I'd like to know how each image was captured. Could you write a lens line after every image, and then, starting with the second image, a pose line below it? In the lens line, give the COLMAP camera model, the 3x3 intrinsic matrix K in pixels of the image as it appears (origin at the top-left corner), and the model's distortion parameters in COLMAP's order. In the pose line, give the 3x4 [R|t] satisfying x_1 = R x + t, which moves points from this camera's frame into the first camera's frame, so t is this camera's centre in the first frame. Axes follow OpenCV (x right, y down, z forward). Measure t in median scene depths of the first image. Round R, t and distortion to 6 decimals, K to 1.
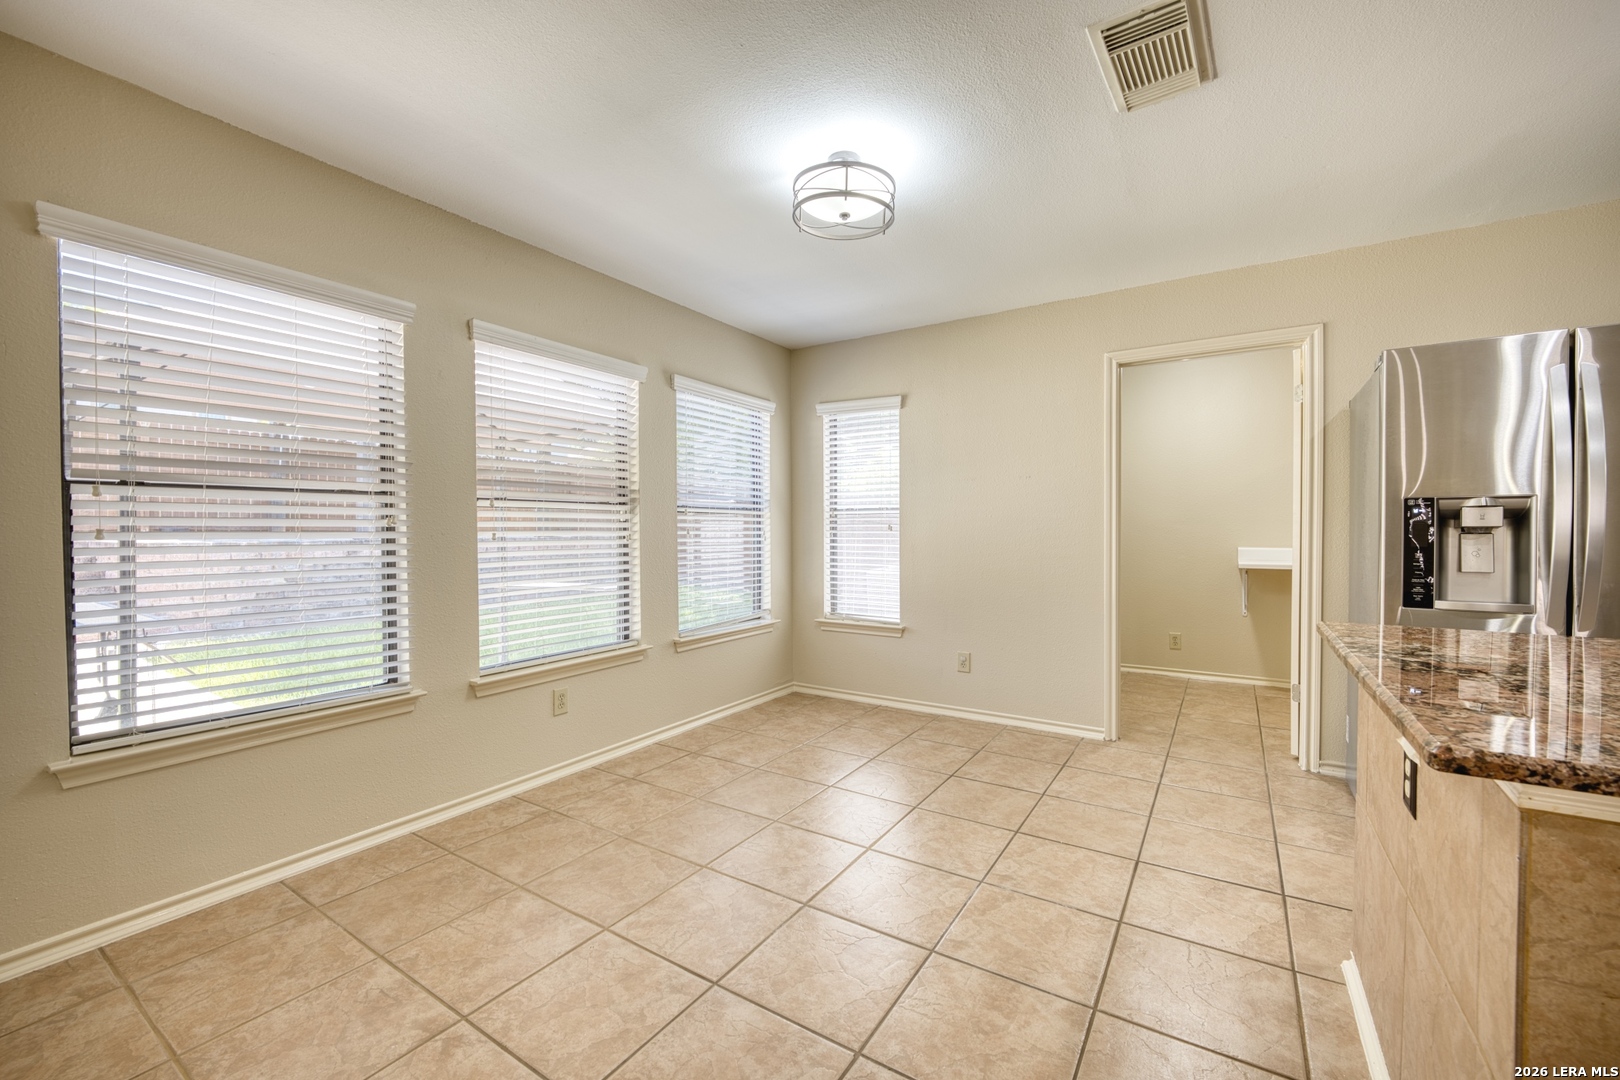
lens RADIAL K [[651.7, 0, 813.5], [0, 651.7, 538.7], [0, 0, 1]] dist [-0.000111, -0.005599]
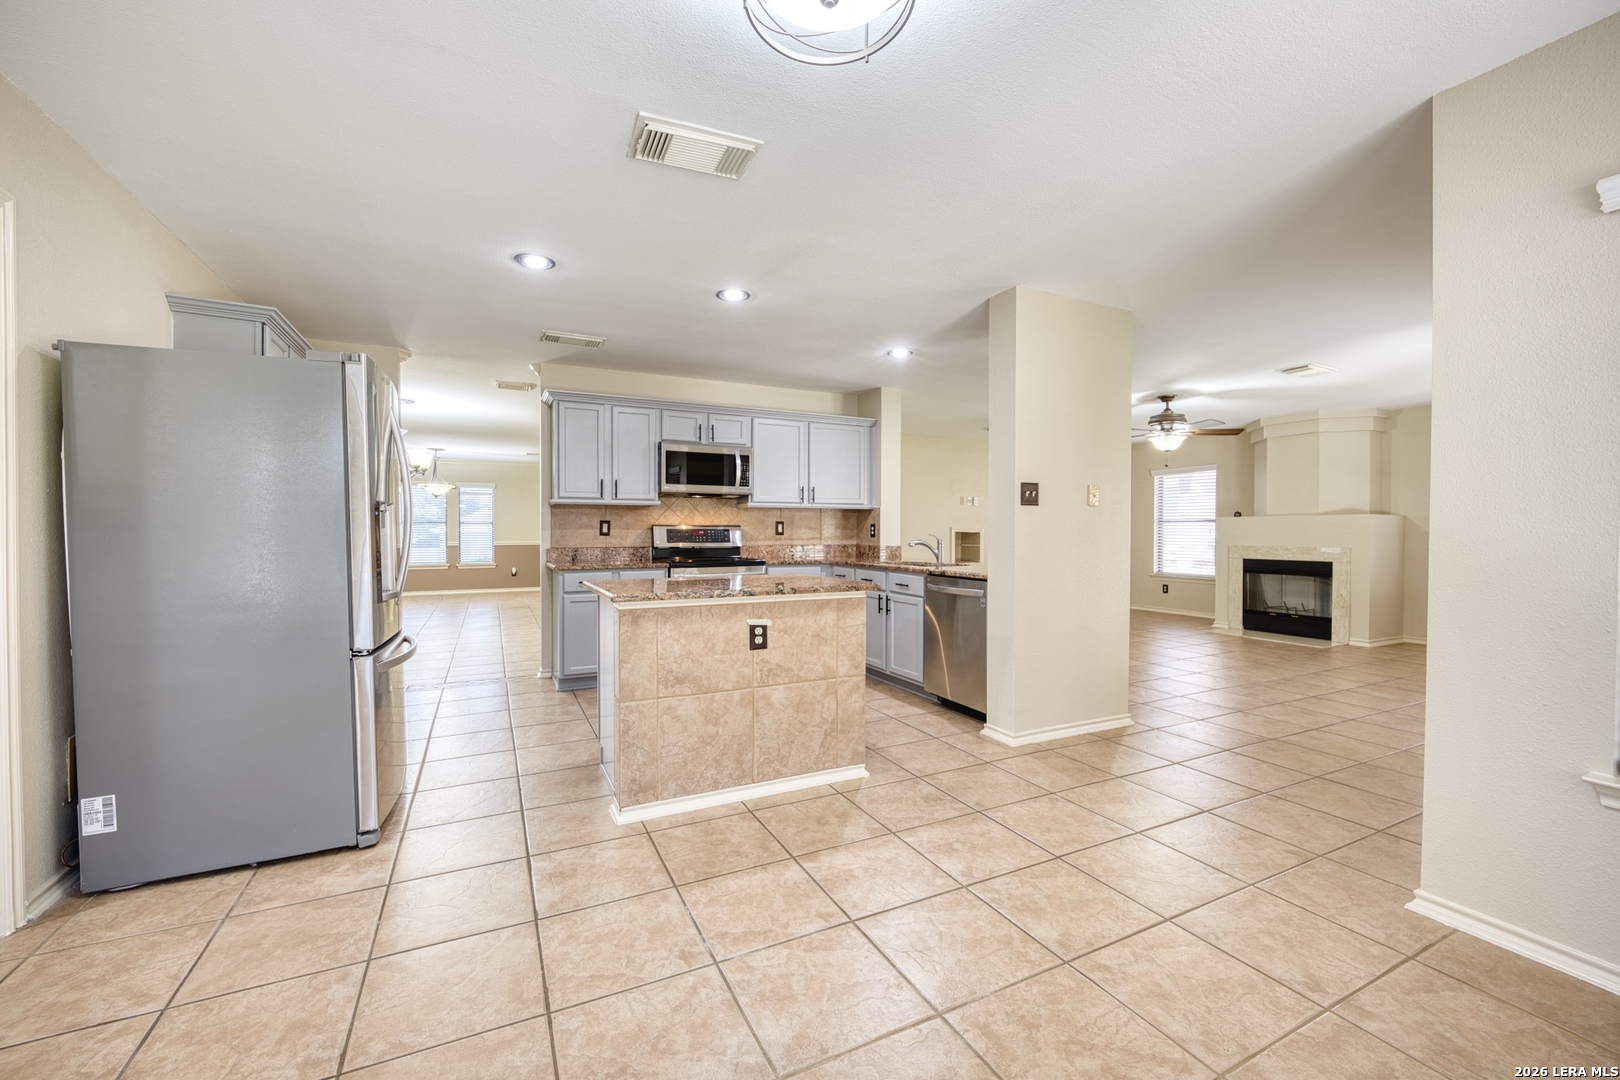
lens RADIAL K [[651.7, 0, 813.5], [0, 651.7, 538.7], [0, 0, 1]] dist [-0.000111, -0.005599]
pose [[-0.859176, -0.001246, 0.511679, -0.212055], [0.009370, 0.999791, 0.018169, -0.013100], [-0.511594, 0.020405, -0.858985, 1.318059]]
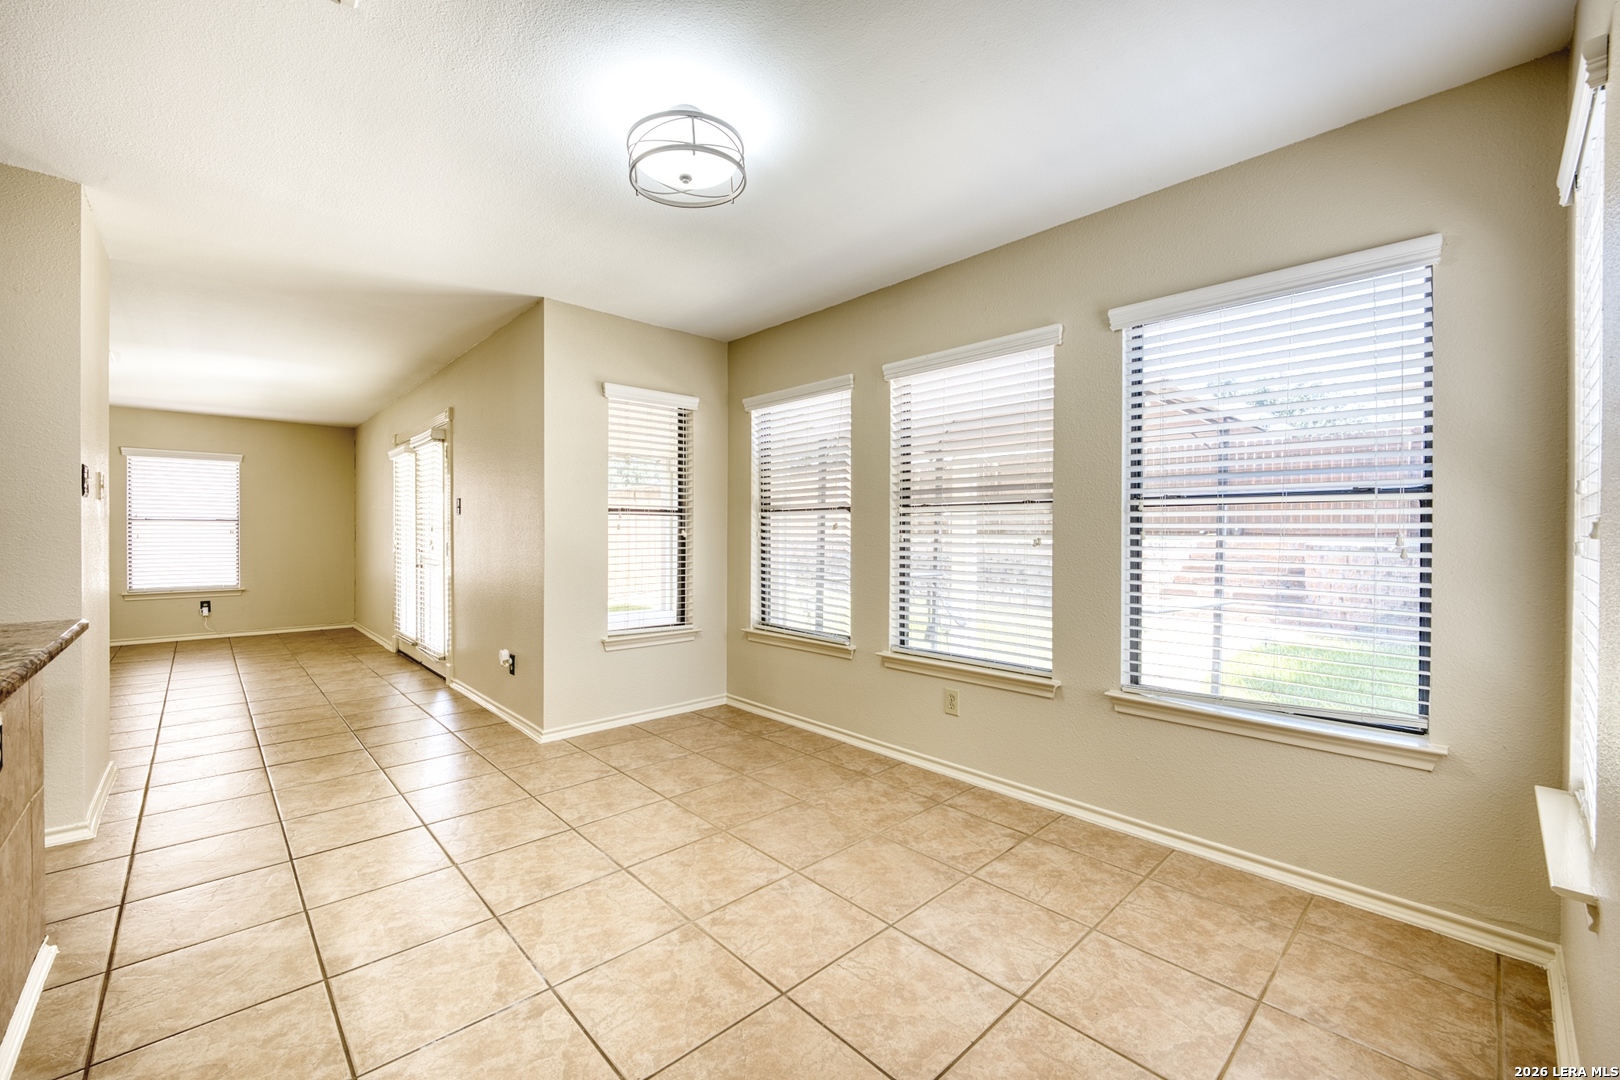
lens RADIAL K [[651.7, 0, 813.5], [0, 651.7, 538.7], [0, 0, 1]] dist [-0.000111, -0.005599]
pose [[-0.238844, 0.009139, -0.971015, 0.753354], [-0.014965, 0.999802, 0.013091, -0.017043], [0.970943, 0.017658, -0.238660, 1.198558]]
